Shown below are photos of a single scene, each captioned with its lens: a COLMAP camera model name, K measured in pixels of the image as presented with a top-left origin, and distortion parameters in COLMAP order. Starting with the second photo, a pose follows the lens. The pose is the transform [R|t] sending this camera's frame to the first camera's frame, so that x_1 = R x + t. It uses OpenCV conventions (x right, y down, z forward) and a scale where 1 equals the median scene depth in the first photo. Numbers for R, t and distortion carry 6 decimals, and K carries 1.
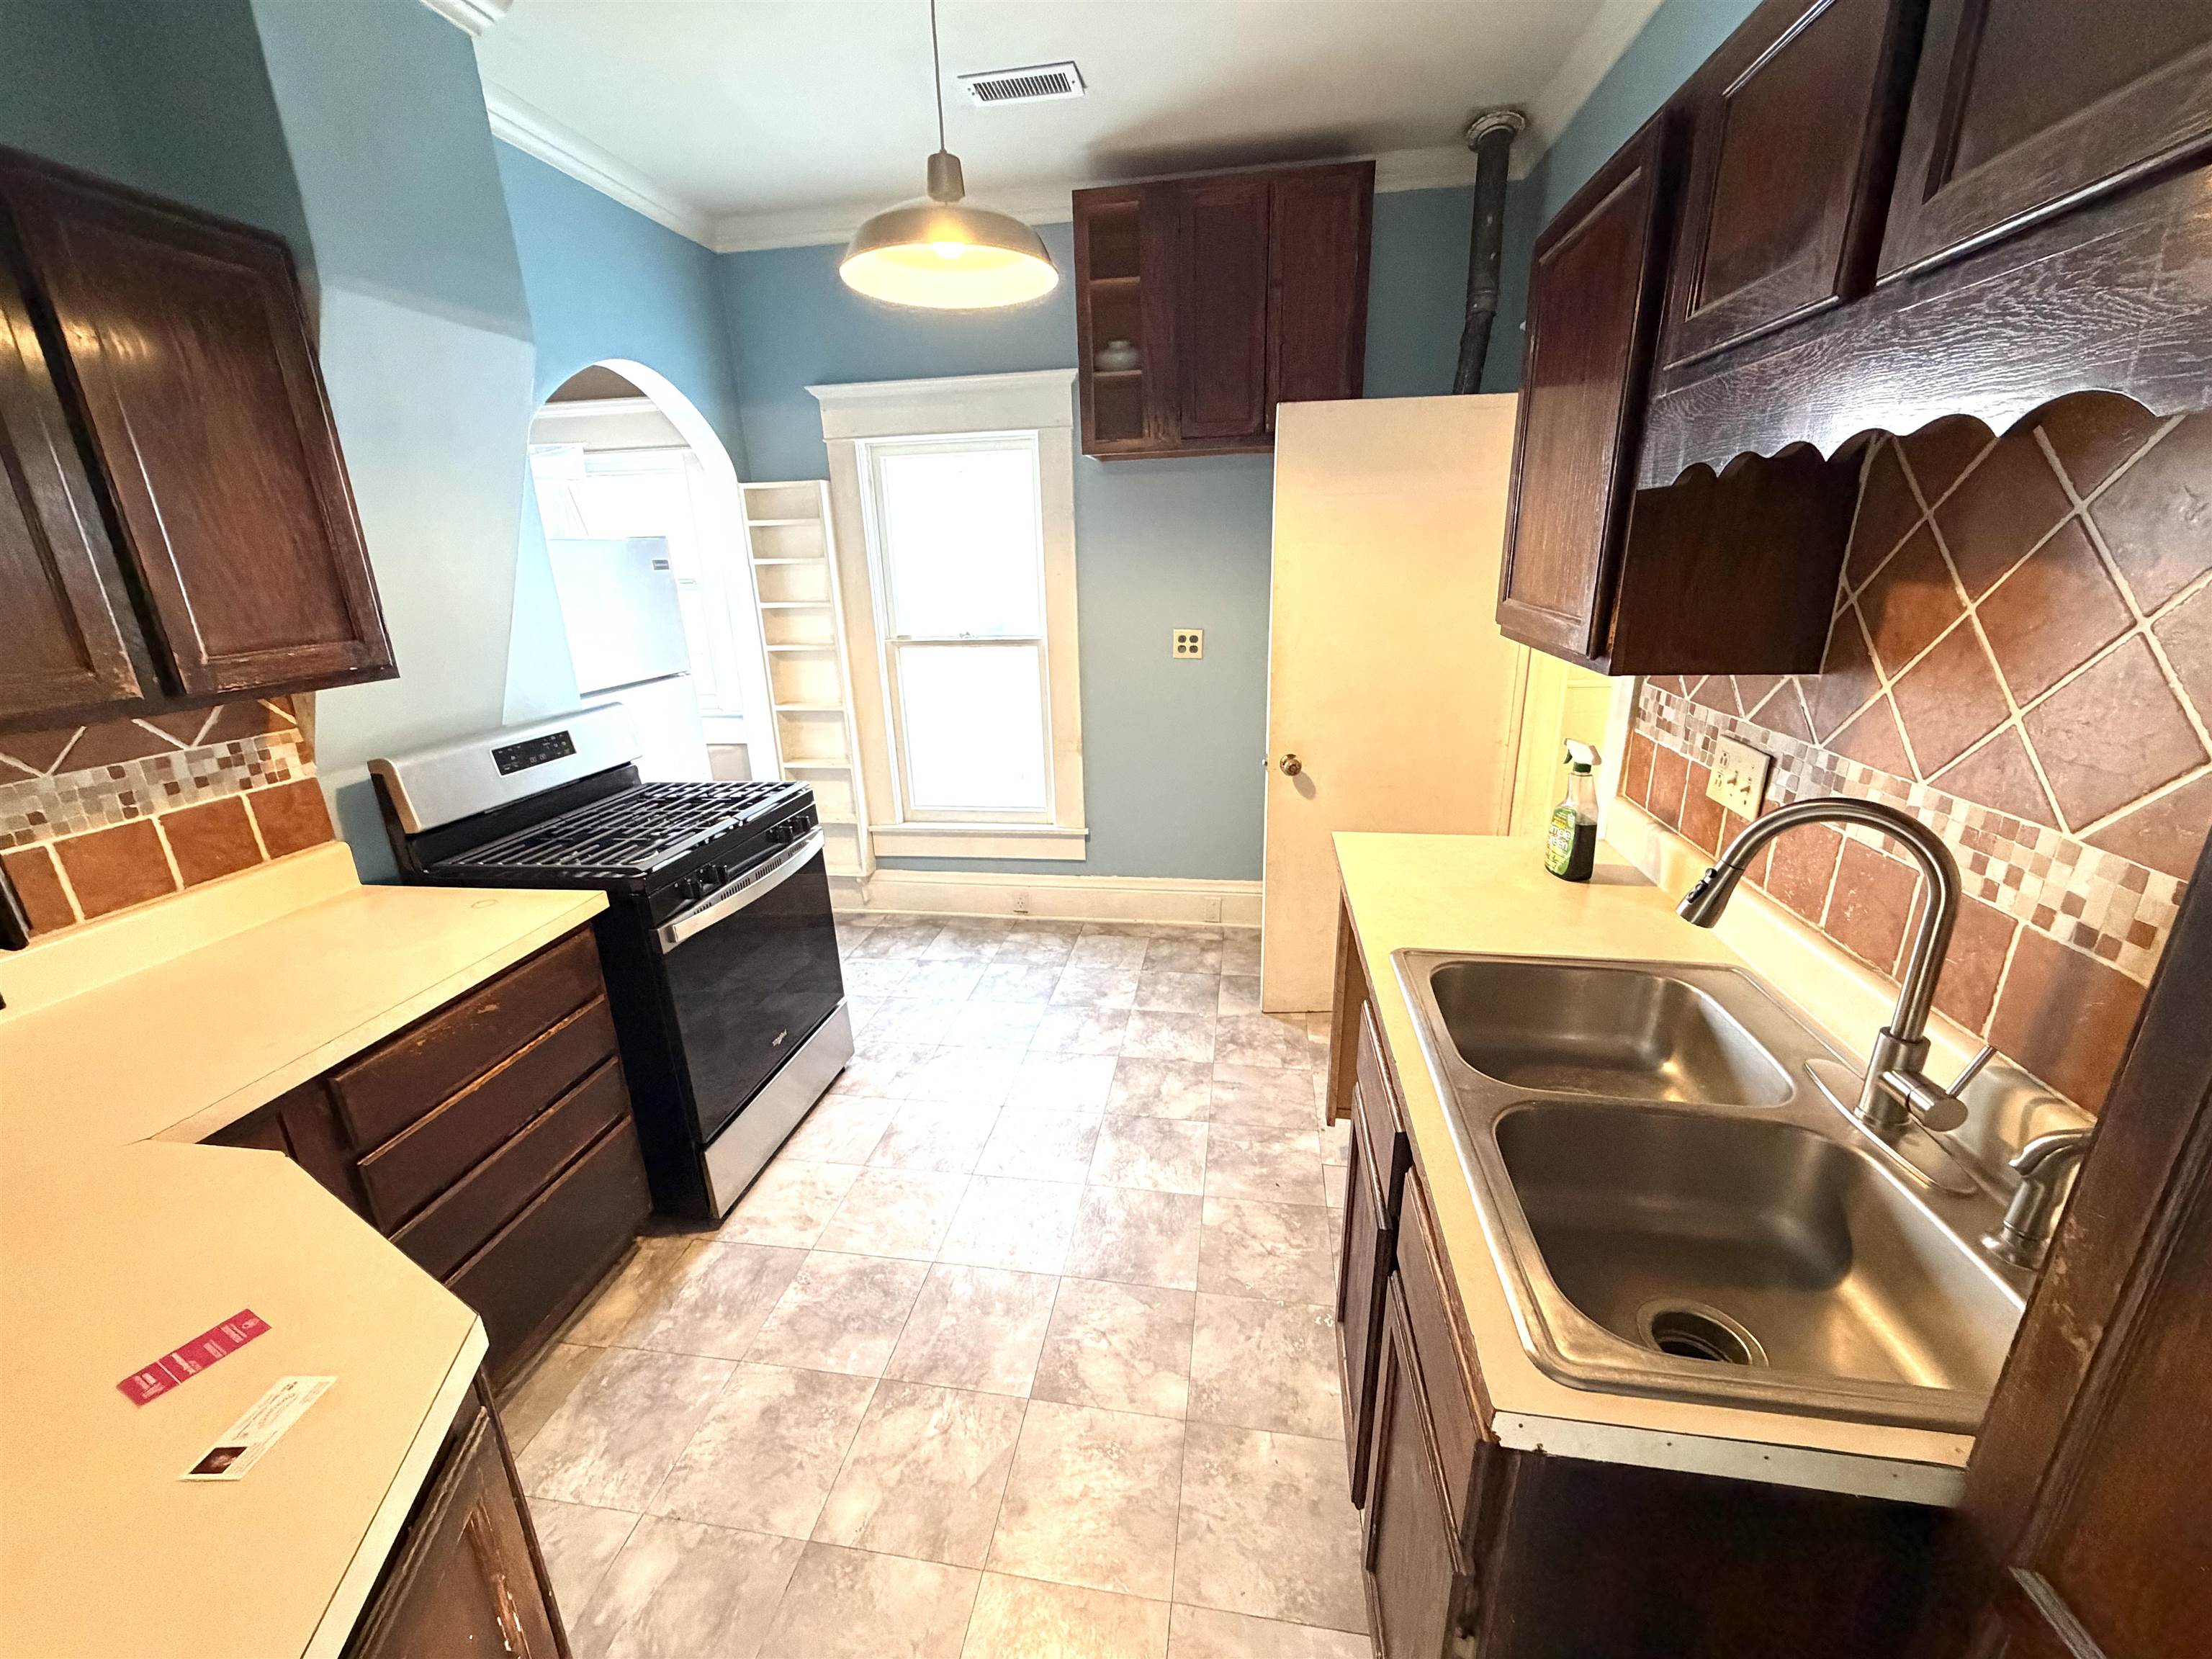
lens RADIAL K [[879.3, 0, 1109.8], [0, 879.3, 839.1], [0, 0, 1]] dist [-0.000986, 0.001171]
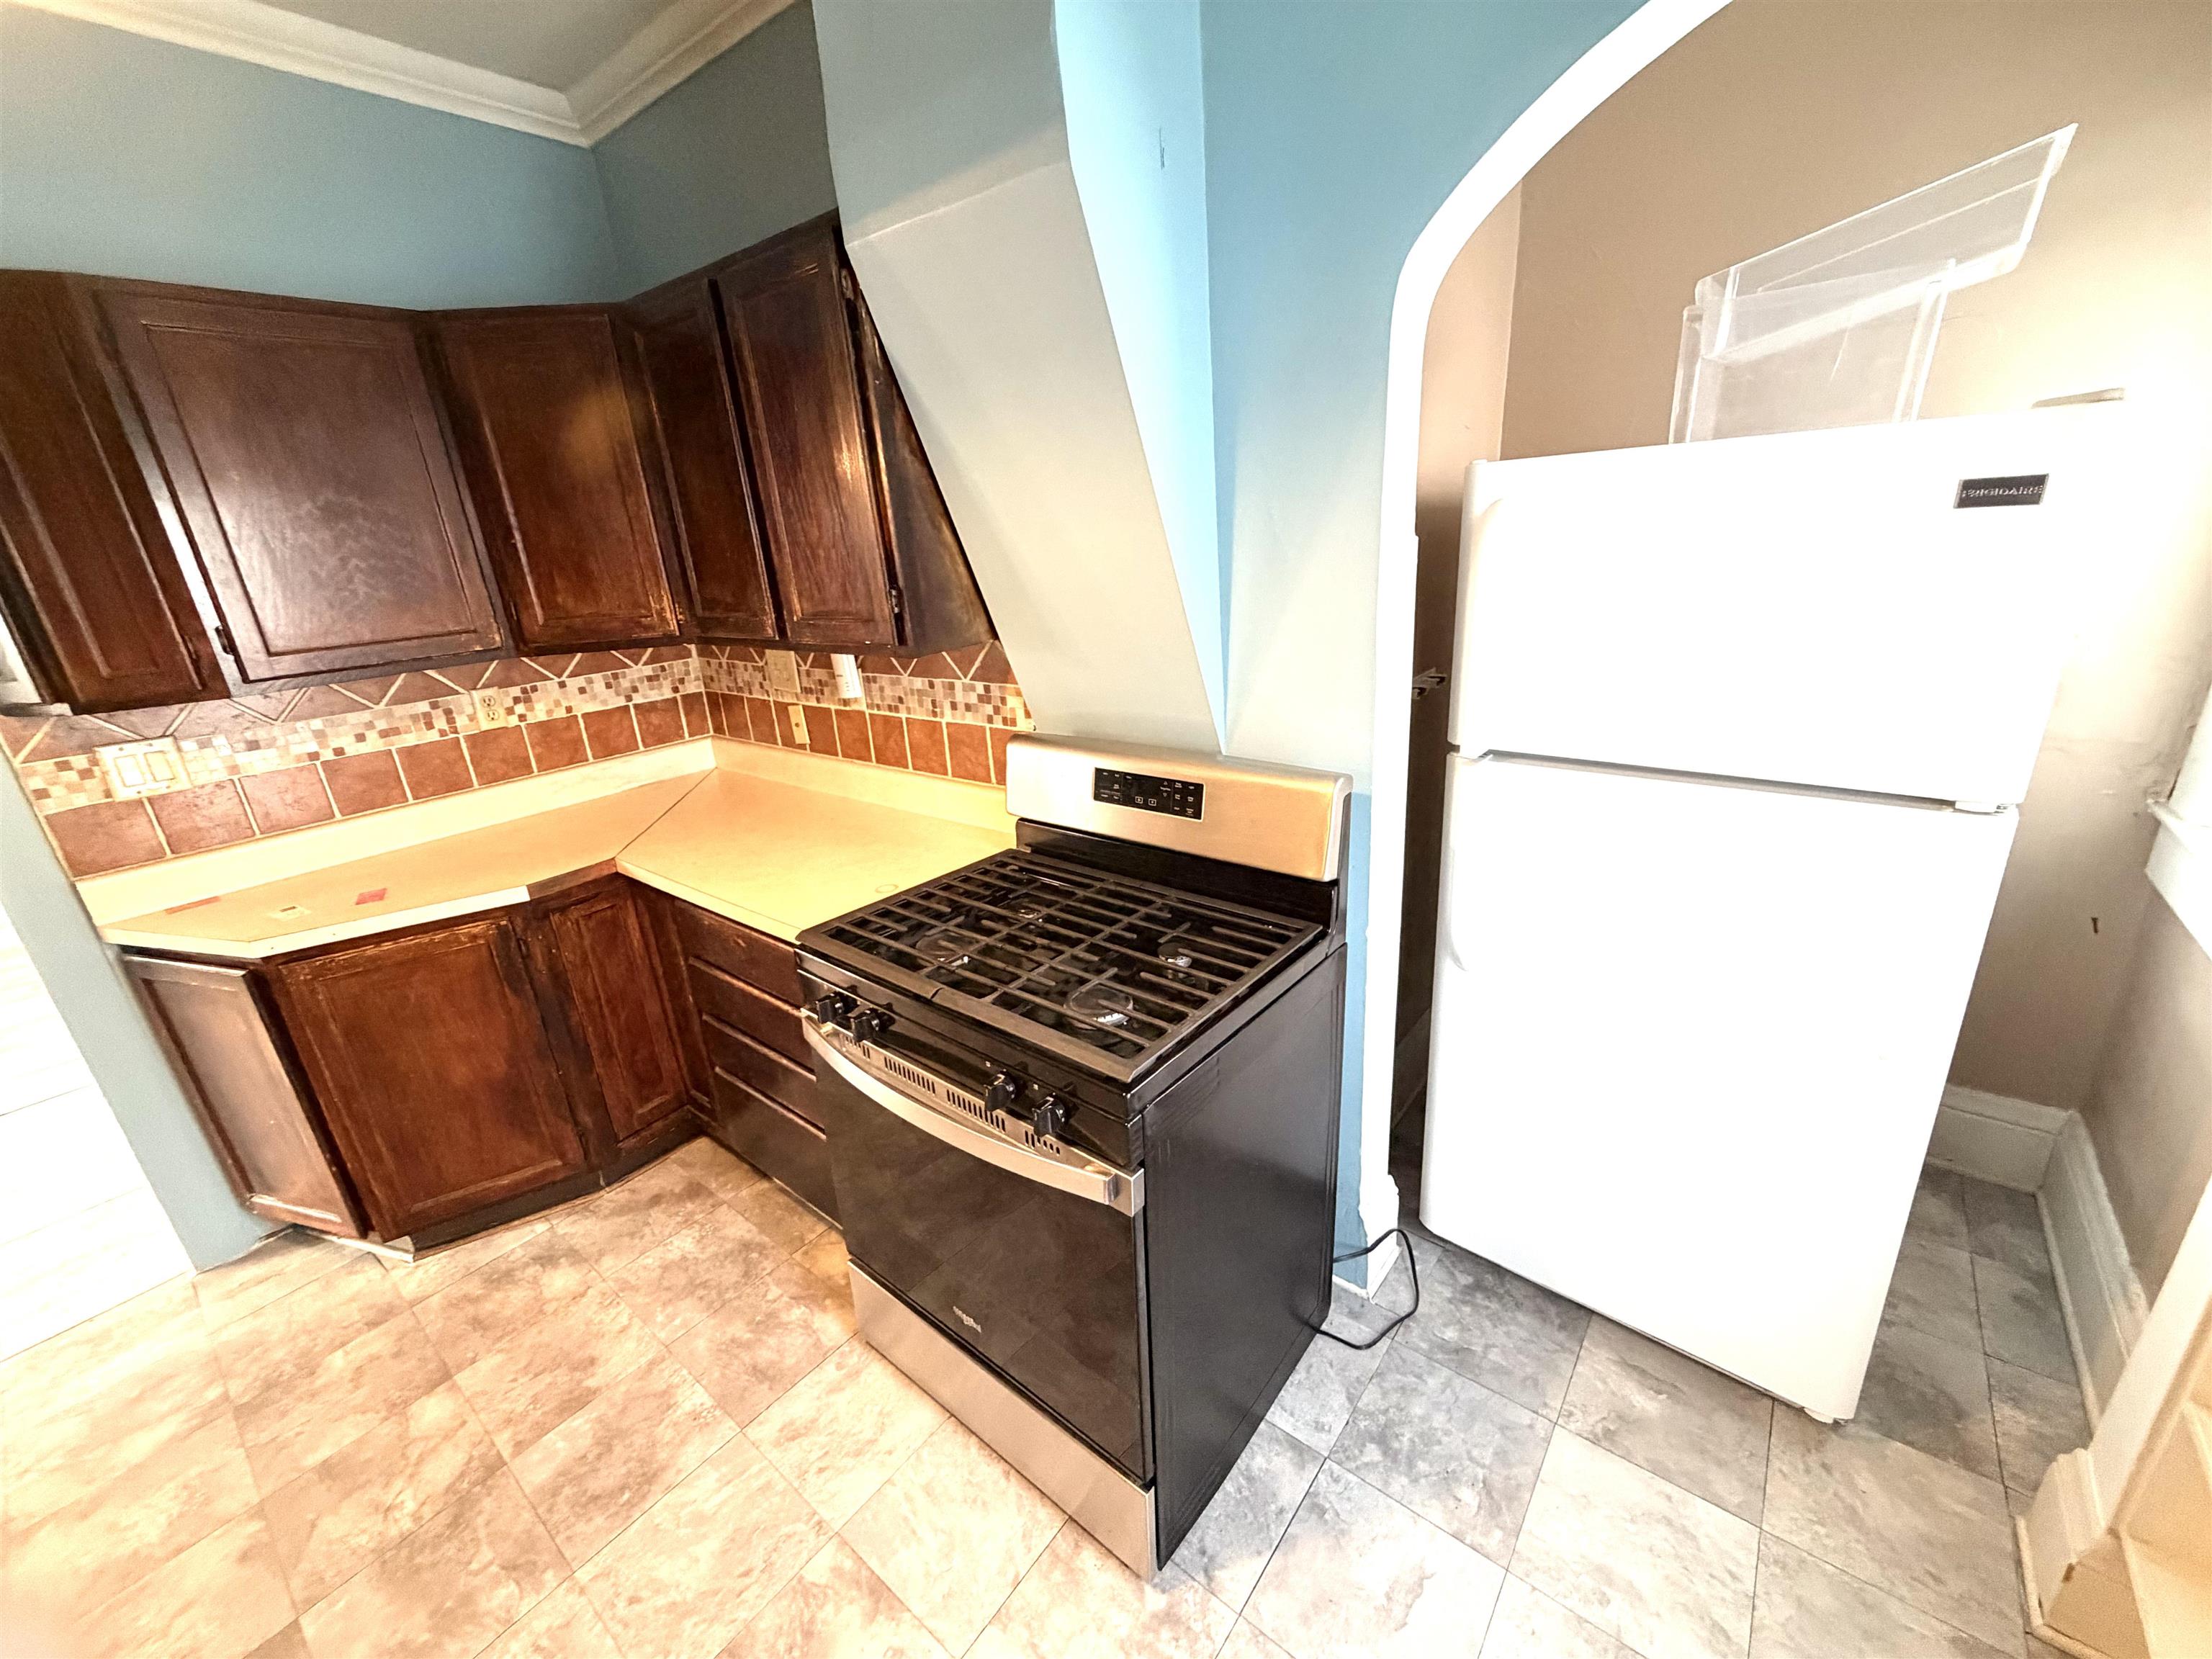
lens RADIAL K [[879.3, 0, 1096.6], [0, 879.3, 834.5], [0, 0, 1]] dist [-0.000986, 0.001171]
pose [[-0.498480, 0.345615, -0.795027, -0.062837], [-0.196952, 0.847959, 0.492114, -0.553028], [0.844232, 0.401891, -0.354621, 1.638461]]
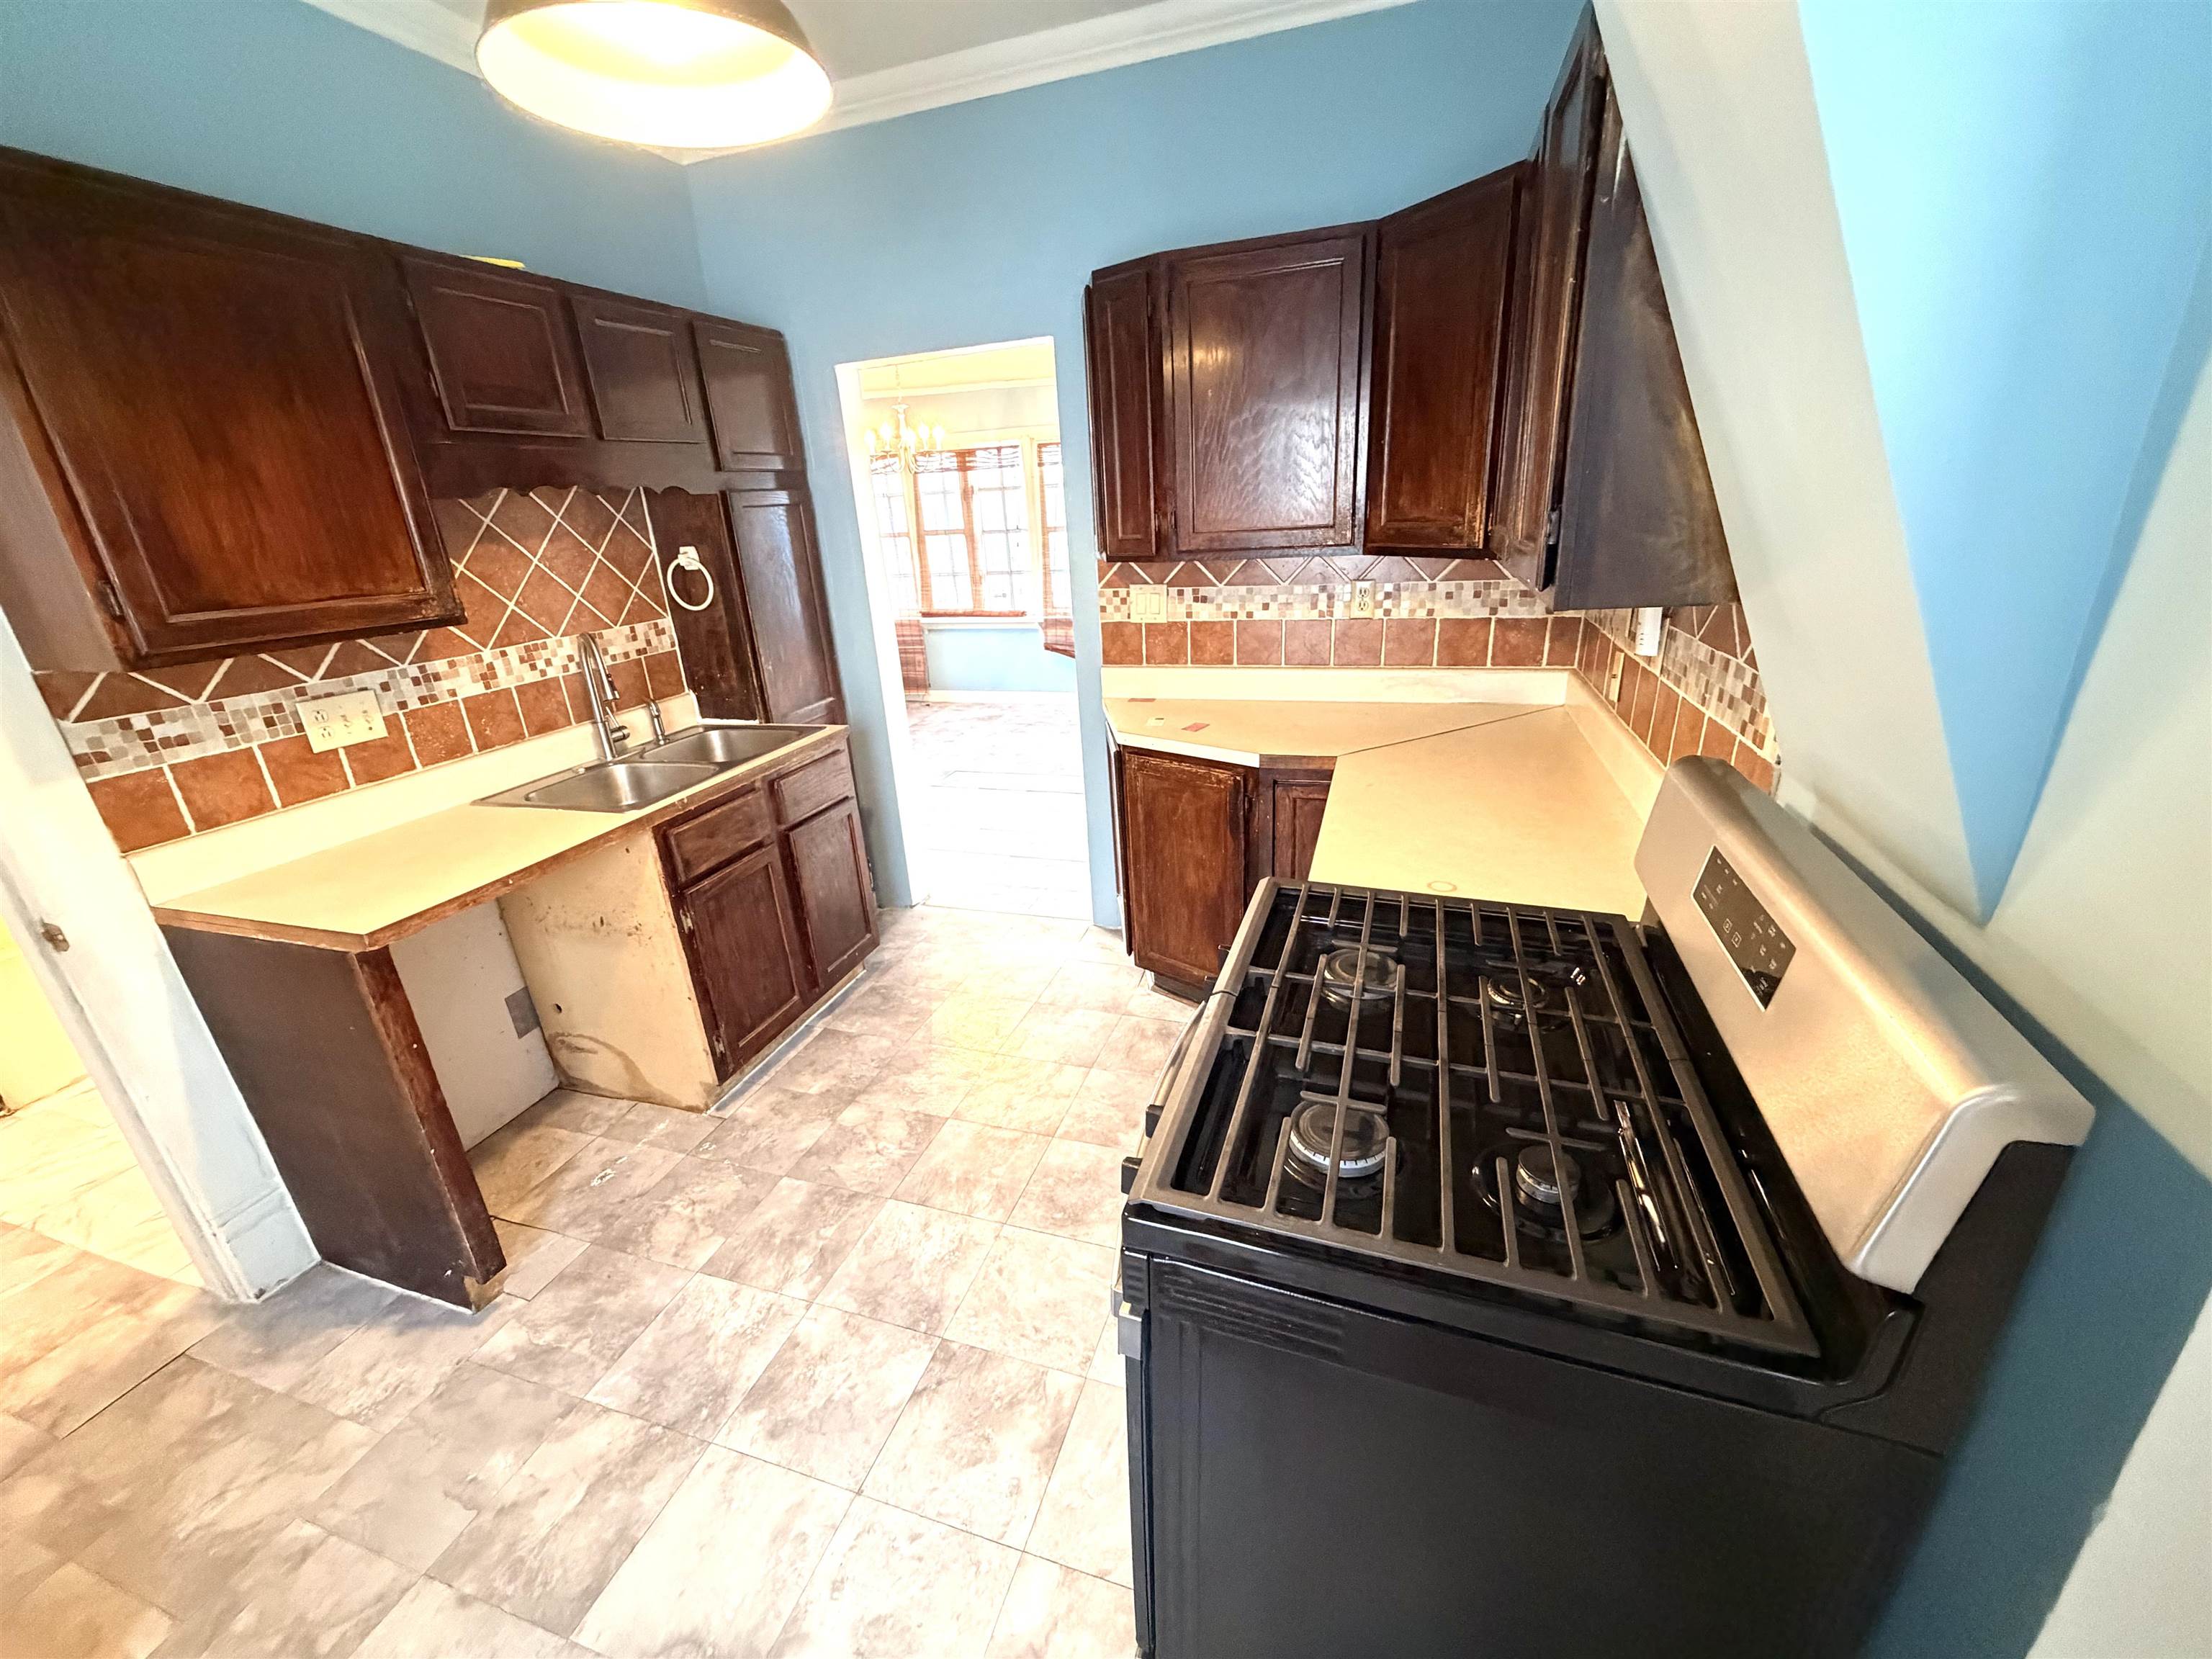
lens RADIAL K [[879.3, 0, 1097.1], [0, 879.3, 828.2], [0, 0, 1]] dist [-0.000986, 0.001171]
pose [[-0.982060, 0.018476, 0.187660, -0.591104], [0.132465, 0.775872, 0.616827, -0.546628], [-0.134204, 0.630620, -0.764401, 1.743997]]
